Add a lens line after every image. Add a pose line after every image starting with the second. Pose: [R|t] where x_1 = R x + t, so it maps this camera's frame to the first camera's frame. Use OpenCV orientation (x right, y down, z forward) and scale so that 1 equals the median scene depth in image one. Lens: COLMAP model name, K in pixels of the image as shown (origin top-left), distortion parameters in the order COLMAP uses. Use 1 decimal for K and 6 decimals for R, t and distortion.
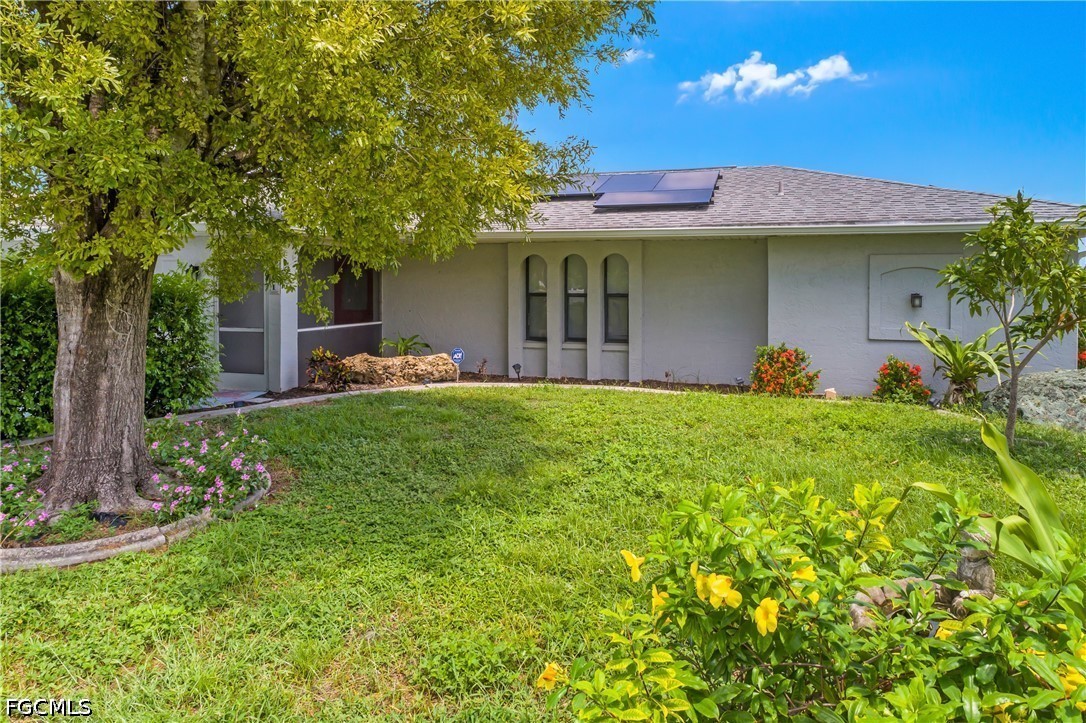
lens RADIAL K [[743.5, 0, 545.5], [0, 743.5, 292.2], [0, 0, 1]] dist [-0.007471, -0.000952]
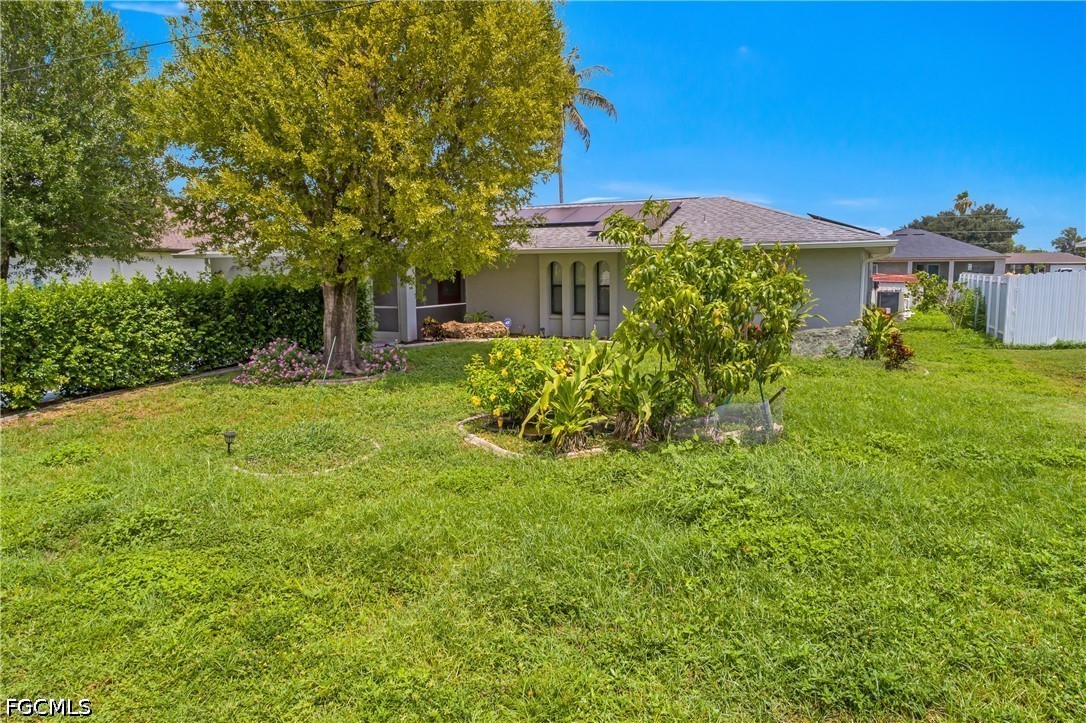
lens RADIAL K [[746.7, 0, 543.0], [0, 746.7, 361.5], [0, 0, 1]] dist [0.000059, -0.000055]
pose [[0.987681, 0.010119, -0.156156, 0.244981], [0.007919, 0.993396, 0.114460, -0.021962], [0.156283, -0.114287, 0.981078, -0.715670]]
